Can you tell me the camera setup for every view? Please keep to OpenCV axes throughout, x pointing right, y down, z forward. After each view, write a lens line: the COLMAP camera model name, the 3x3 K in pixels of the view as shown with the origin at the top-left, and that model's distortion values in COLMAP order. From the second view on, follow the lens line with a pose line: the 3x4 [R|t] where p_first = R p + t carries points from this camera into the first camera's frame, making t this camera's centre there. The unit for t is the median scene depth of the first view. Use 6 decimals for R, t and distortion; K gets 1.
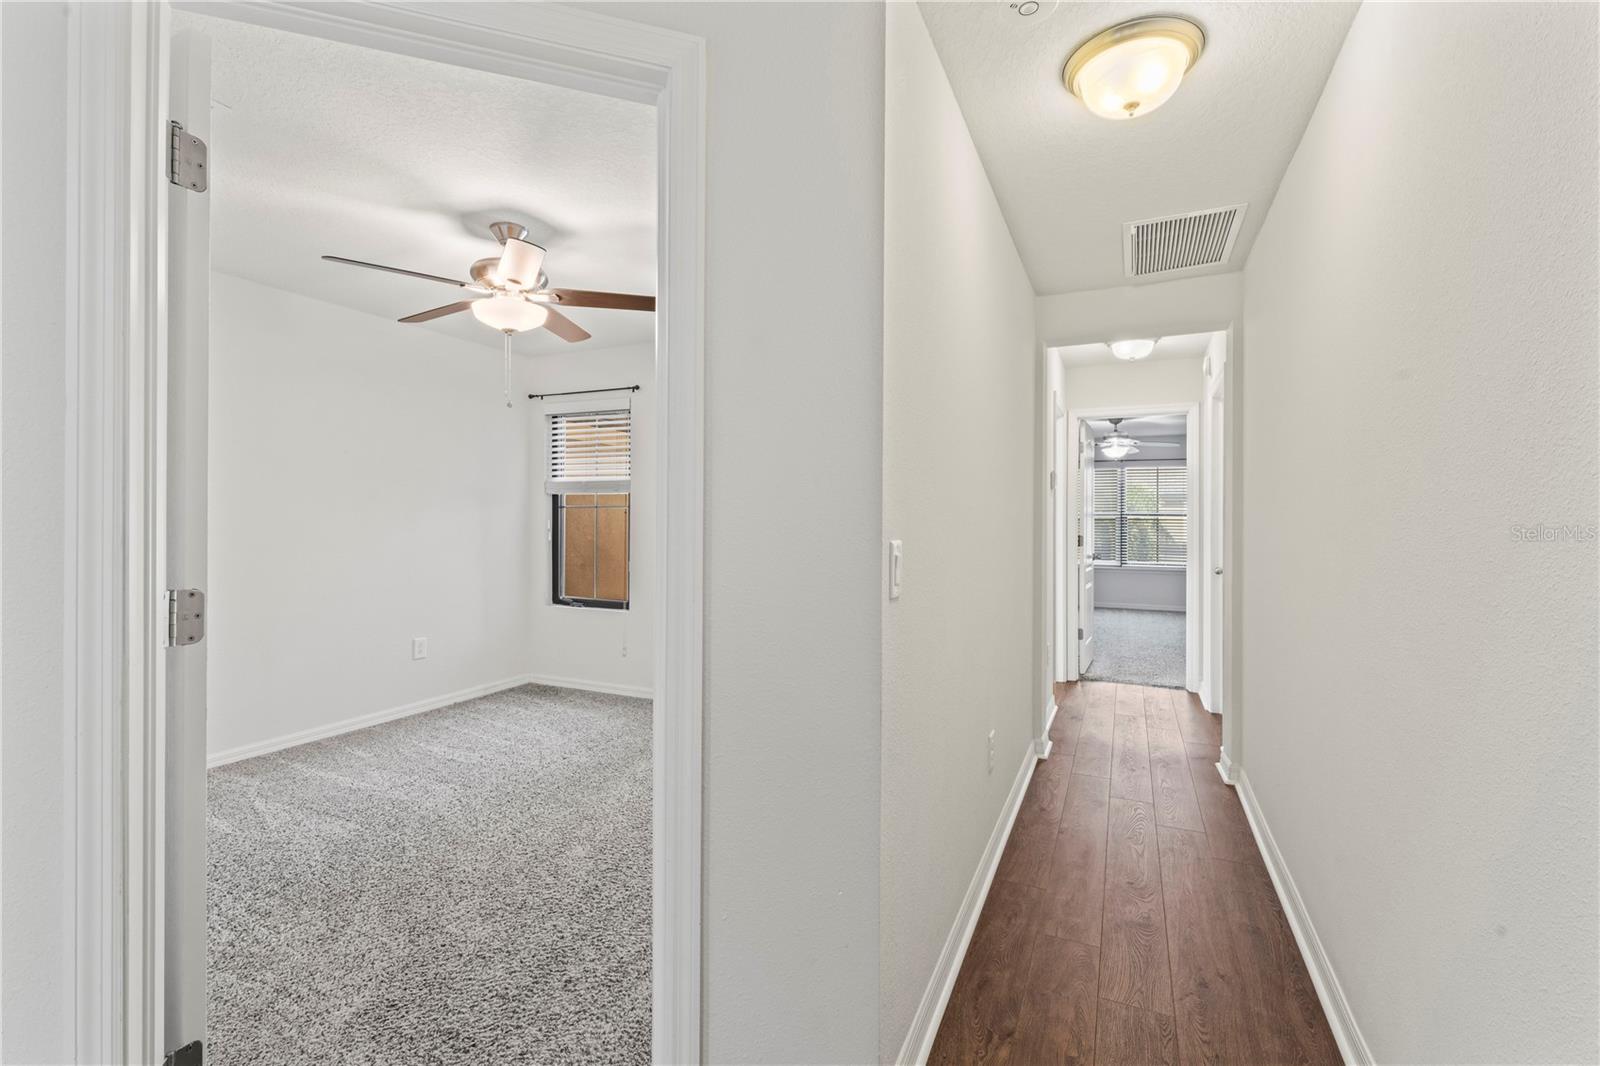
lens RADIAL K [[724.9, 0, 807.8], [0, 724.9, 514.4], [0, 0, 1]] dist [-0.003375, 0.000696]
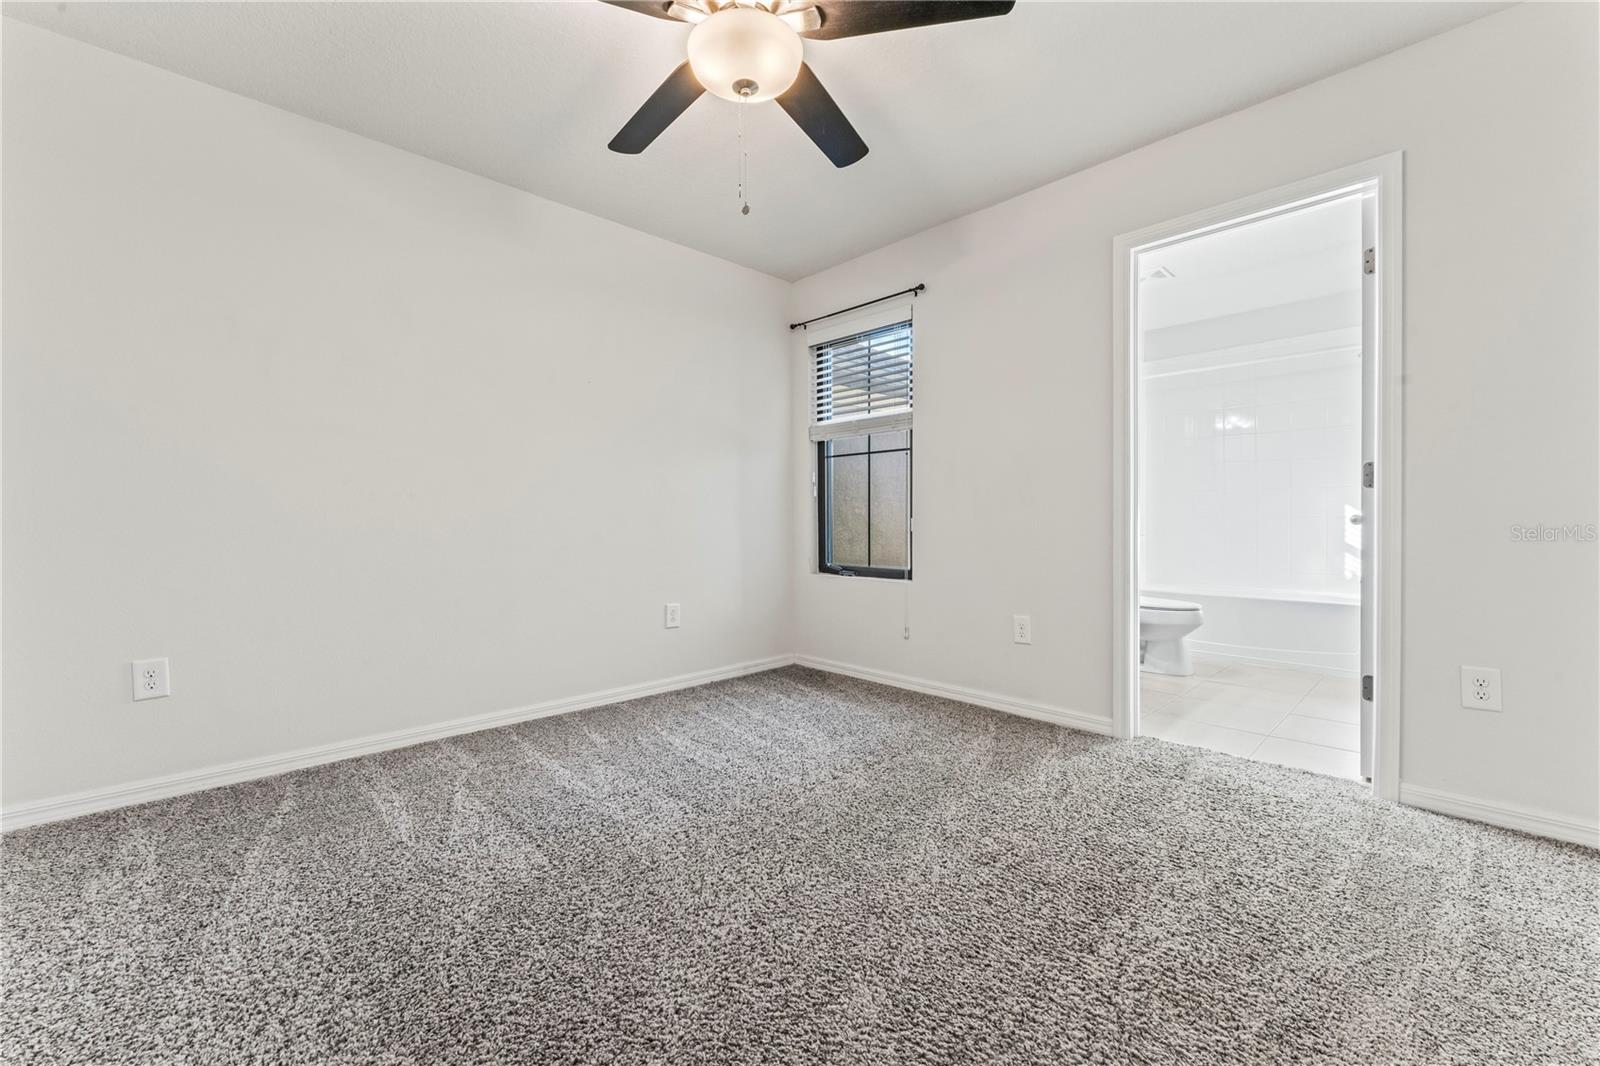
lens RADIAL K [[639.2, 0, 803.8], [0, 639.2, 534.9], [0, 0, 1]] dist [-0.011813, 0.001021]
pose [[0.933719, -0.001667, -0.358003, -0.138523], [0.008056, 0.999834, 0.016355, 0.090200], [0.357916, -0.018155, 0.933577, 0.405502]]
